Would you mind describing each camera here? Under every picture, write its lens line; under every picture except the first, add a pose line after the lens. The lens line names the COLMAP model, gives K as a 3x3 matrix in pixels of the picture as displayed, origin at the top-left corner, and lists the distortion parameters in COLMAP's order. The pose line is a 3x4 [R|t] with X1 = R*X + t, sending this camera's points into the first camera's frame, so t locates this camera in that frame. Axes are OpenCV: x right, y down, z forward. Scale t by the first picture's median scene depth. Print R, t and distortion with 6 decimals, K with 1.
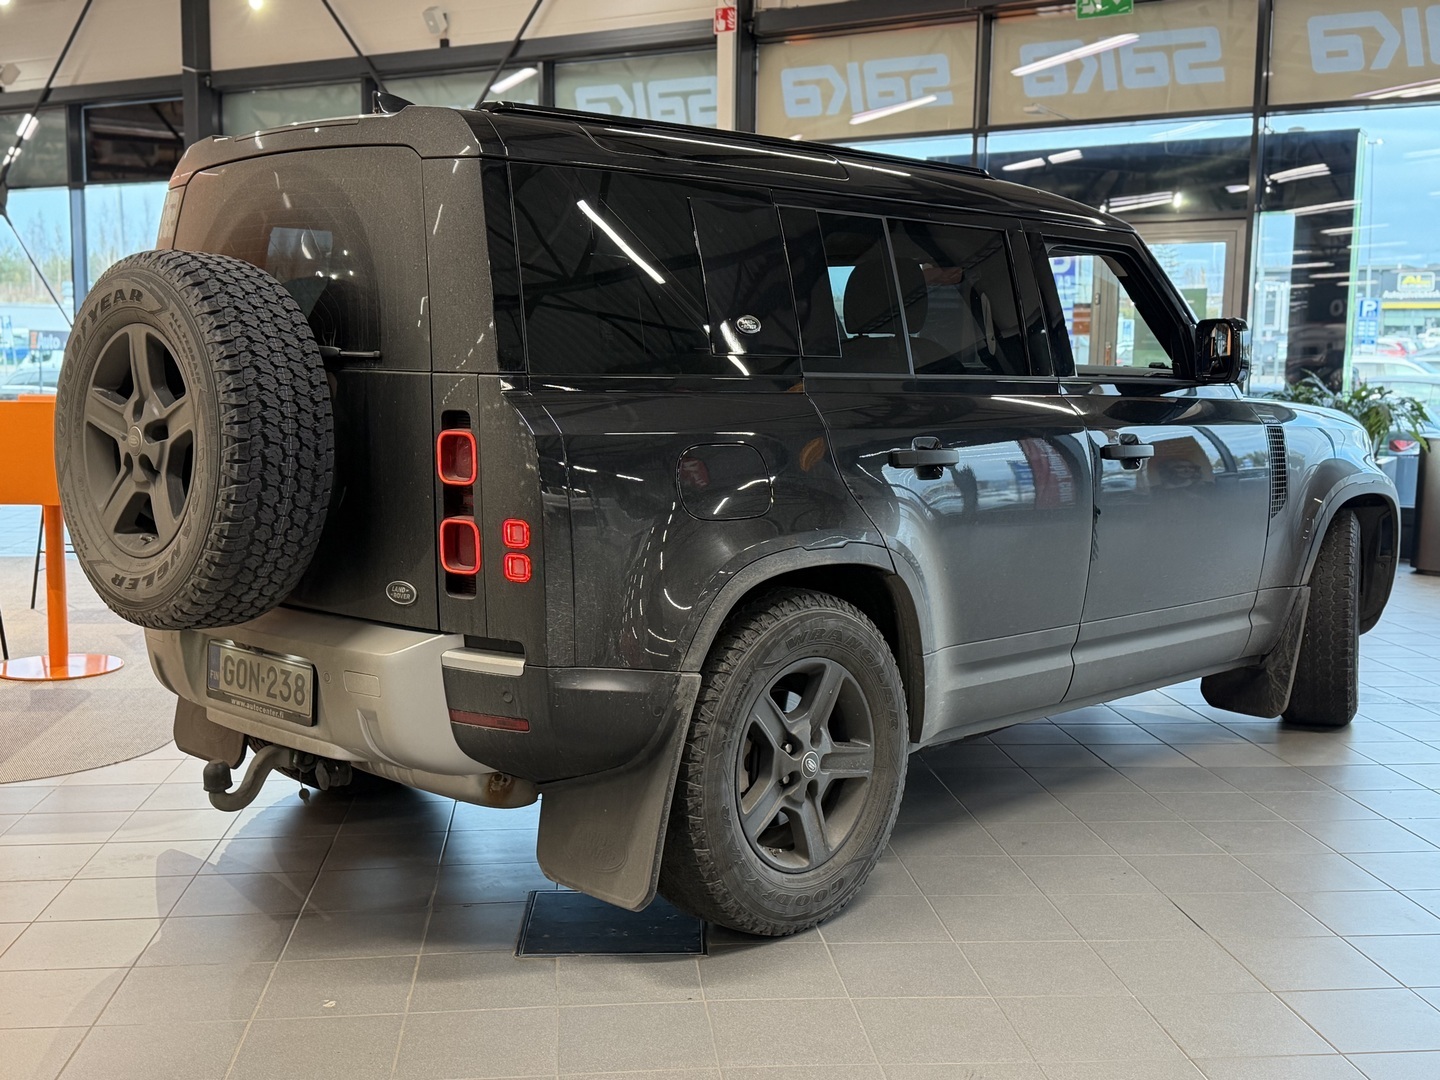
lens RADIAL K [[1575.7, 0, 720.0], [0, 1575.7, 540.0], [0, 0, 1]] dist [0.223997, -0.593006]
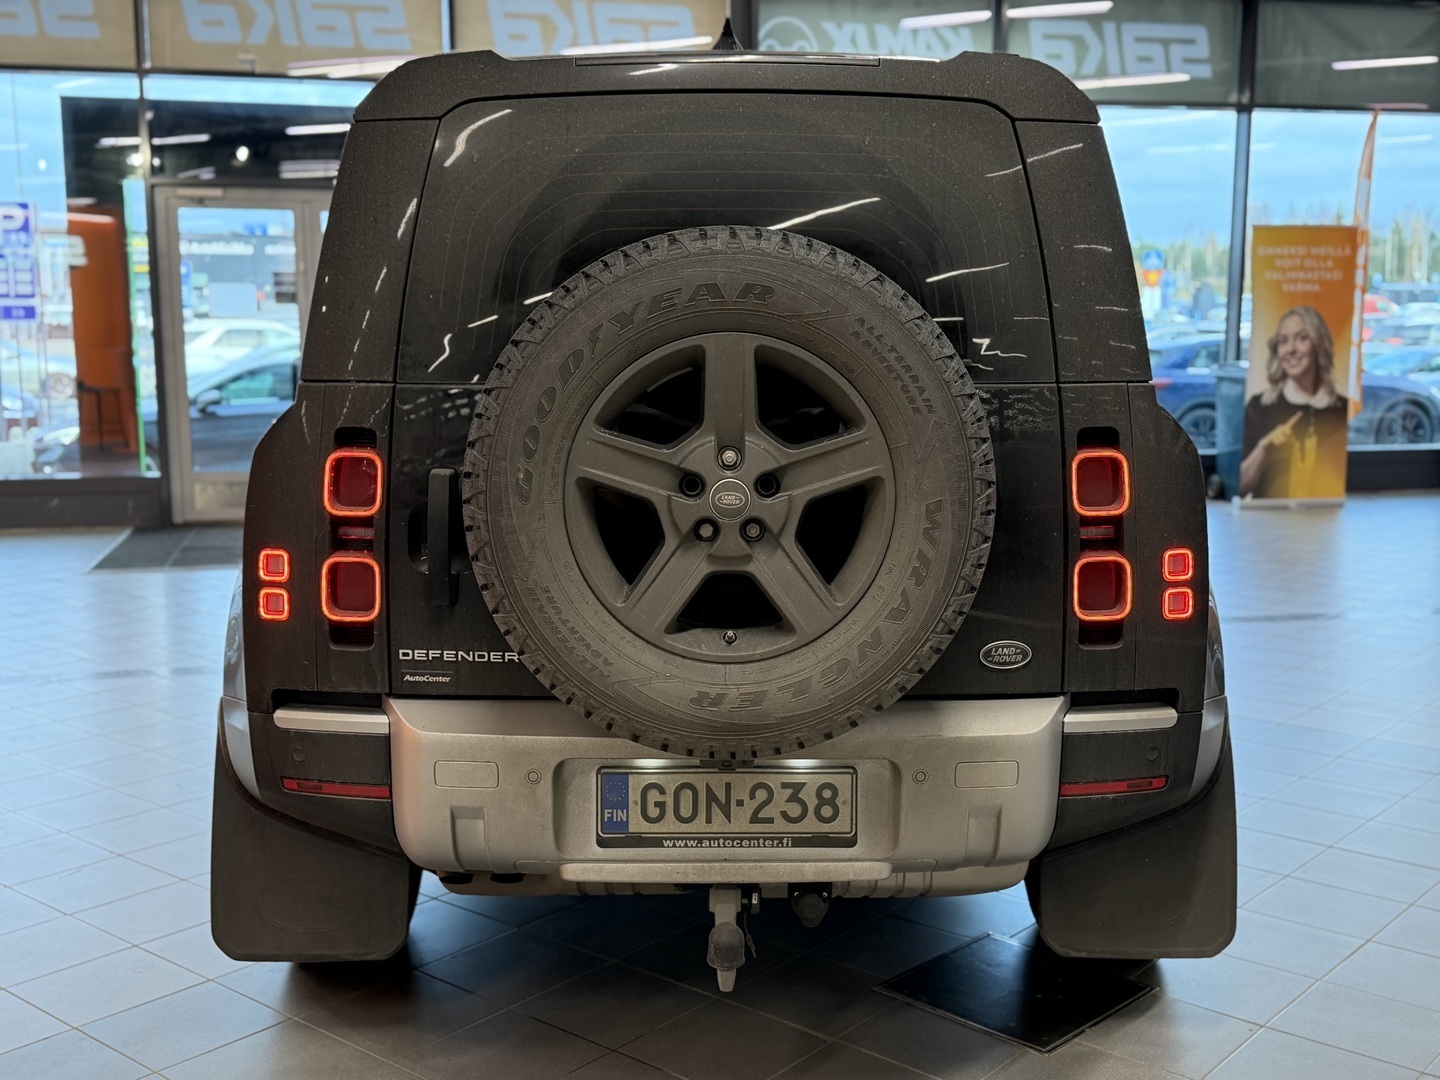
lens RADIAL K [[1575.7, 0, 720.0], [0, 1575.7, 540.0], [0, 0, 1]] dist [0.223997, -0.593006]
pose [[0.719167, -0.104622, 0.686916, -0.811169], [0.090016, 0.994297, 0.057195, -0.080334], [-0.688982, 0.020700, 0.724483, 0.480204]]
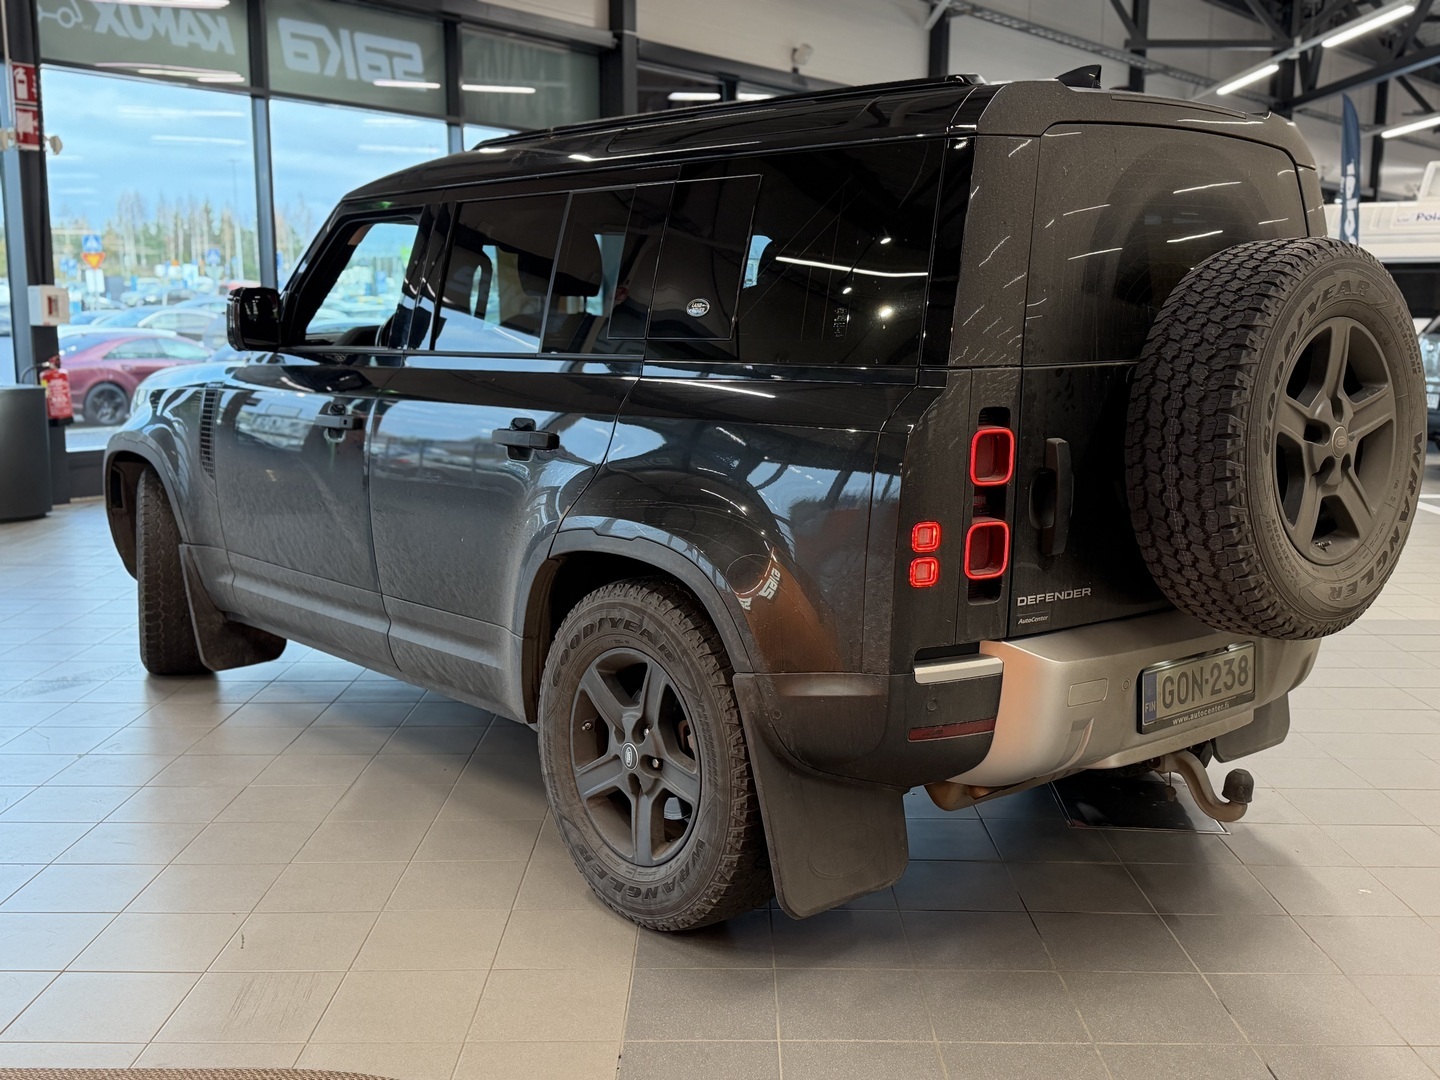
lens RADIAL K [[1455.2, 0, 720.0], [0, 1455.2, 540.0], [0, 0, 1]] dist [0.081919, -0.004369]
pose [[0.111184, -0.168862, 0.979349, -1.211915], [0.120387, 0.980490, 0.155391, -0.176007], [-0.986481, 0.100624, 0.129344, 1.200928]]
